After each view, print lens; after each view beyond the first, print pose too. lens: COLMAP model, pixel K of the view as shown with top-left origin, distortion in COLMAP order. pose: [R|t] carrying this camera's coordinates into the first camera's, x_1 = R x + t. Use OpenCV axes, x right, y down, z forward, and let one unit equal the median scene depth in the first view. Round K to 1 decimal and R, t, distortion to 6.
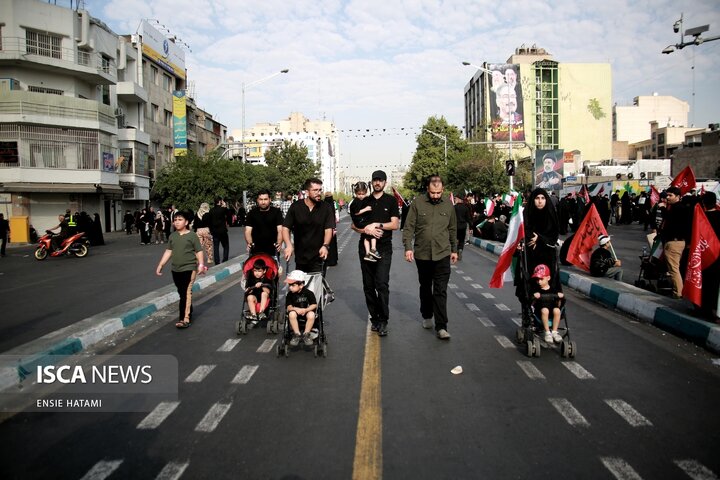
lens RADIAL K [[576.0, 0, 347.7], [0, 576.0, 240.5], [0, 0, 1]] dist [-0.179178, 0.130642]
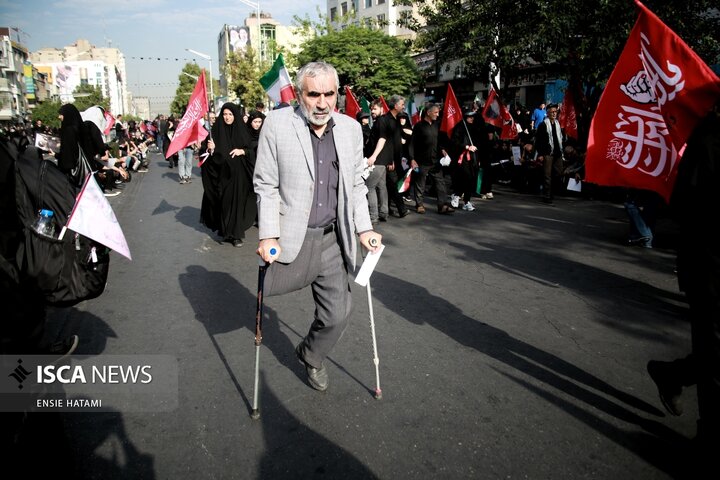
lens RADIAL K [[574.0, 0, 360.0], [0, 574.0, 240.0], [0, 0, 1]] dist [-0.170328, 0.131115]
pose [[0.932958, -0.069425, 0.353229, 0.021409], [0.019255, 0.989447, 0.143613, 0.035427], [-0.359471, -0.127183, 0.924448, -0.534032]]
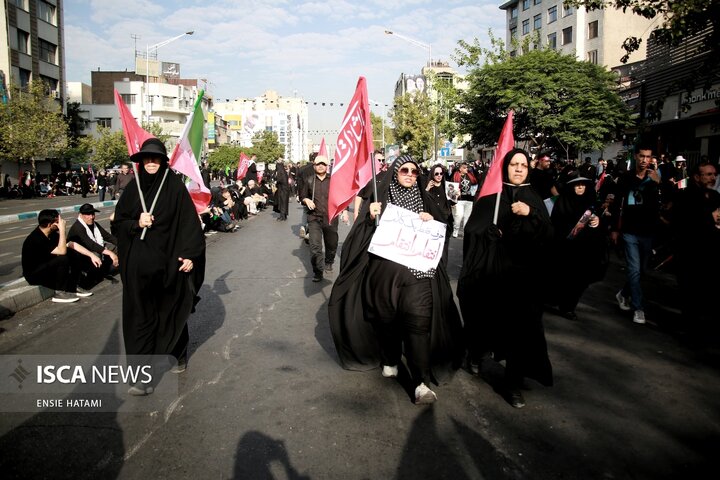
lens RADIAL K [[579.5, 0, 360.0], [0, 579.5, 240.0], [0, 0, 1]] dist [-0.176785, 0.127016]
pose [[0.997625, 0.009660, 0.068193, 0.039198], [-0.013454, 0.998373, 0.055409, 0.031978], [-0.067547, -0.056195, 0.996132, -0.486040]]
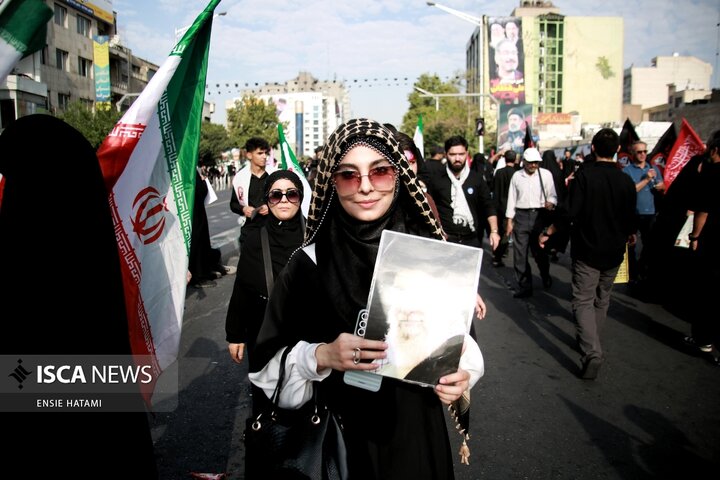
lens RADIAL K [[574.0, 0, 360.0], [0, 574.0, 240.0], [0, 0, 1]] dist [-0.170328, 0.131115]
pose [[0.999766, 0.016134, -0.014426, 0.060376], [-0.015187, 0.997865, 0.063513, -0.004224], [0.015419, -0.063279, 0.997877, 0.063264]]
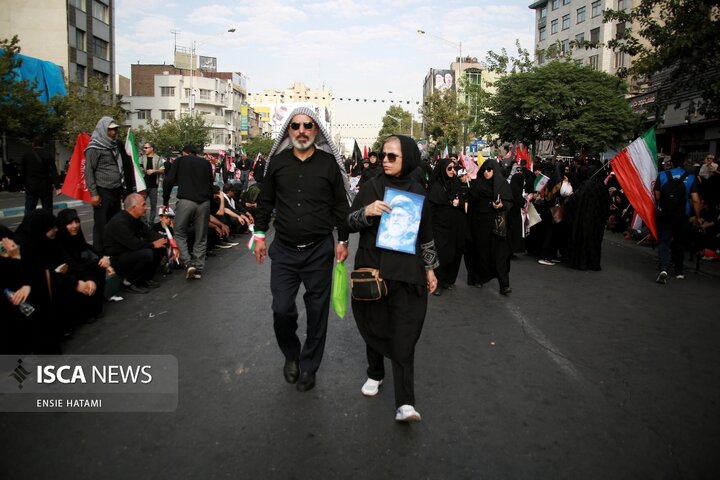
lens RADIAL K [[581.0, 0, 350.4], [0, 581.0, 239.0], [0, 0, 1]] dist [-0.187132, 0.144434]
pose [[0.999412, 0.032532, 0.010839, 0.032621], [-0.033184, 0.997227, 0.066615, 0.033663], [-0.008642, -0.066935, 0.997720, -0.511353]]
